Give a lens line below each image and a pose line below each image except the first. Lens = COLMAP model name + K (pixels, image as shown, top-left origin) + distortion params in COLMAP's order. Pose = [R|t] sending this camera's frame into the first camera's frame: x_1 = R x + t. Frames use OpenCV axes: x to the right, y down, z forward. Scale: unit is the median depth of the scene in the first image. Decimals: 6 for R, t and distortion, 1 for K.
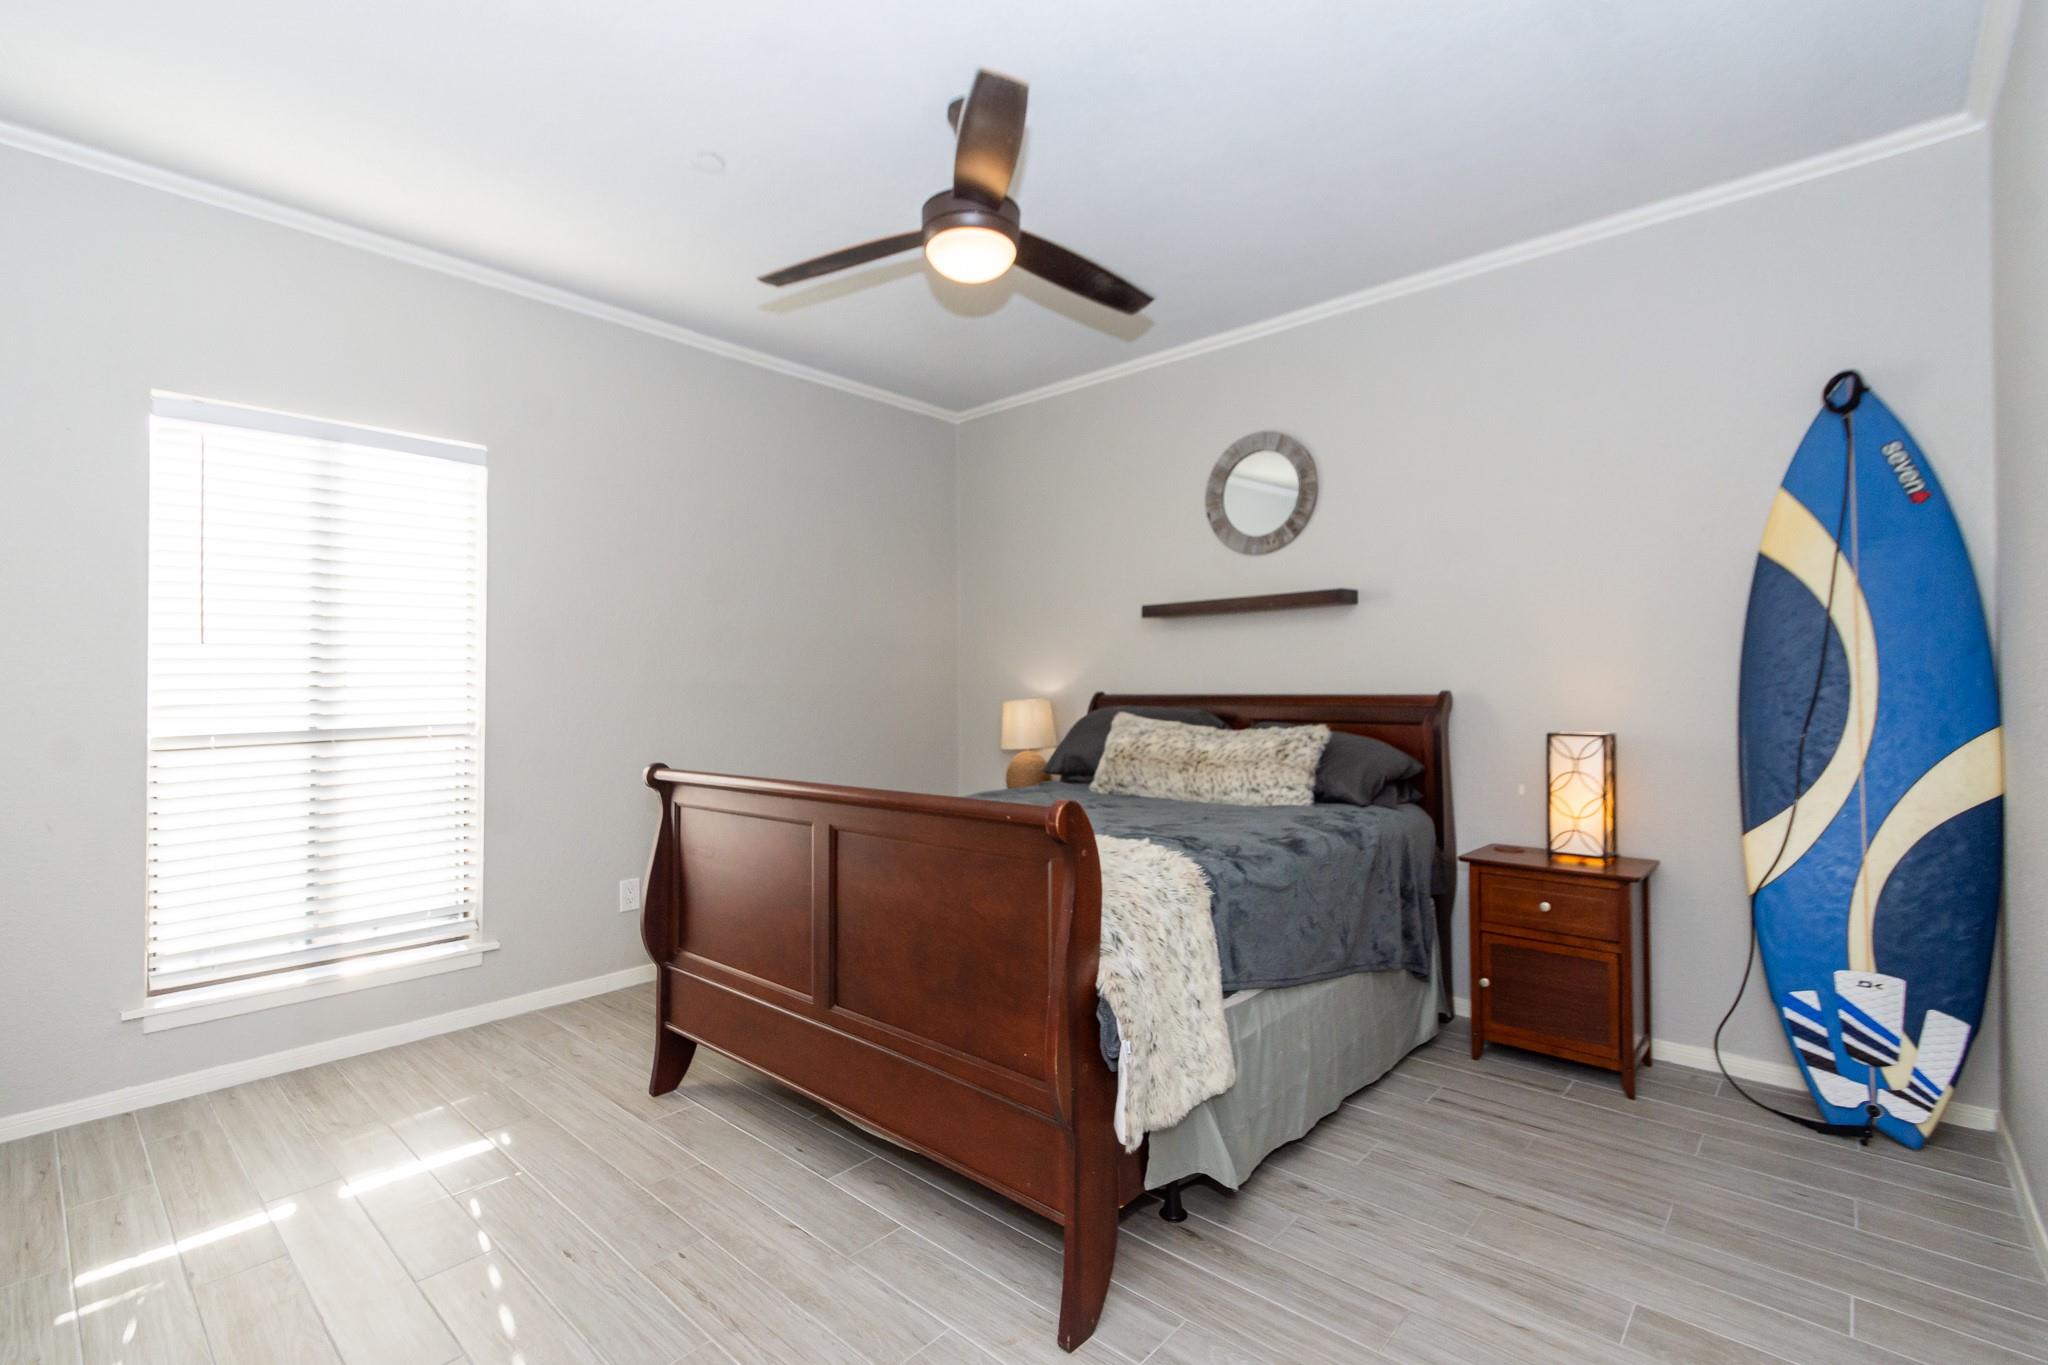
lens RADIAL K [[908.4, 0, 1020.9], [0, 908.4, 691.5], [0, 0, 1]] dist [-0.000365, -0.000118]
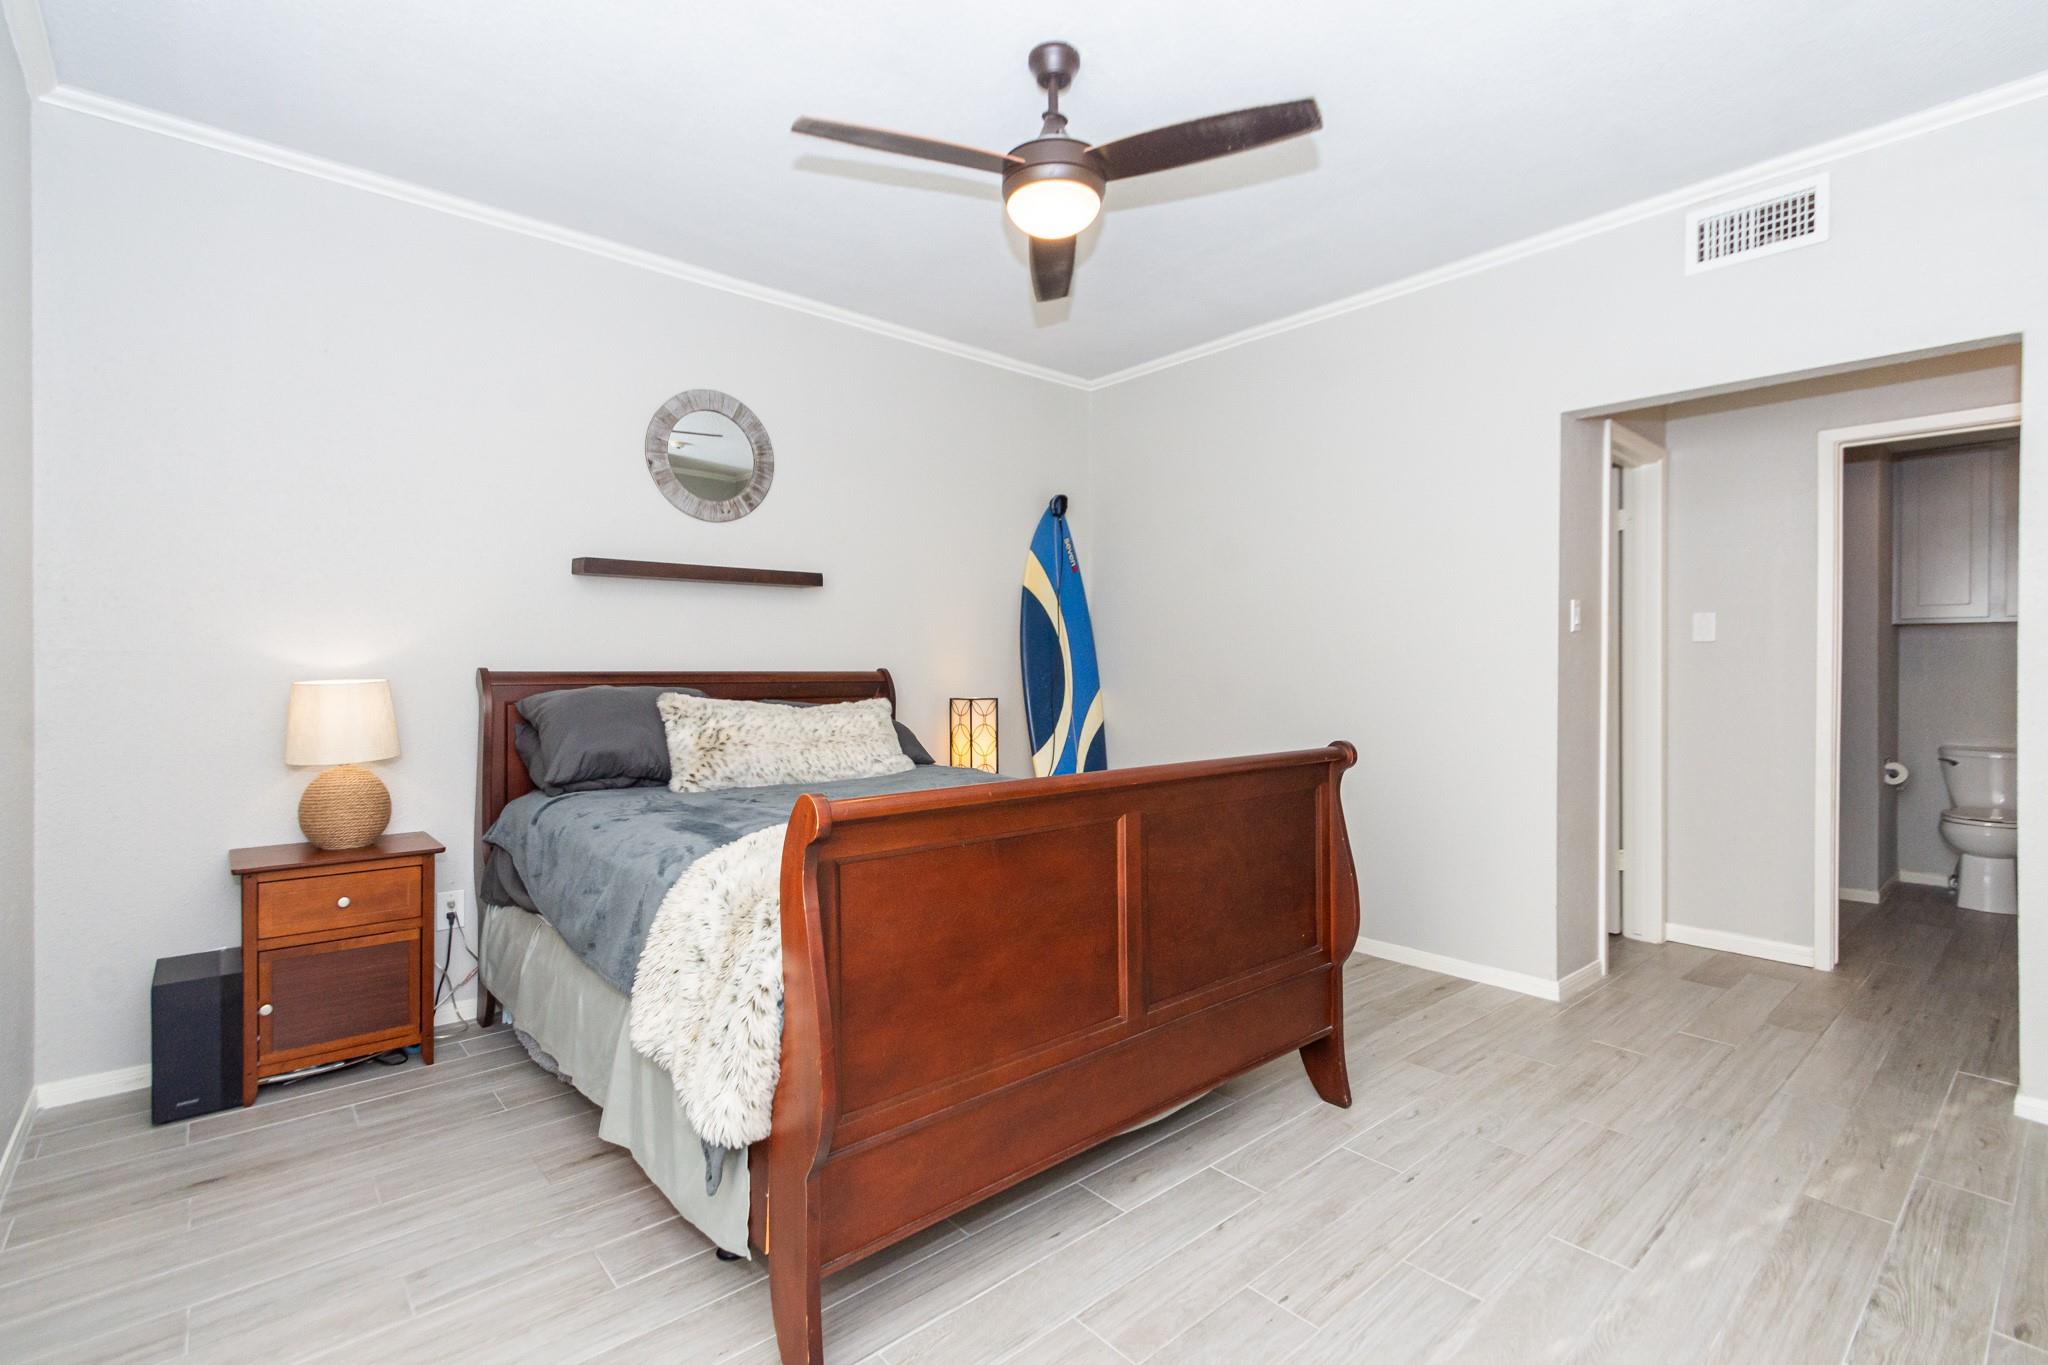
lens RADIAL K [[908.4, 0, 1020.9], [0, 908.4, 691.5], [0, 0, 1]] dist [-0.000365, -0.000118]
pose [[0.146346, -0.021989, 0.988989, -0.793263], [-0.005219, 0.999722, 0.023000, 0.002127], [-0.989220, -0.008527, 0.146190, 0.698810]]
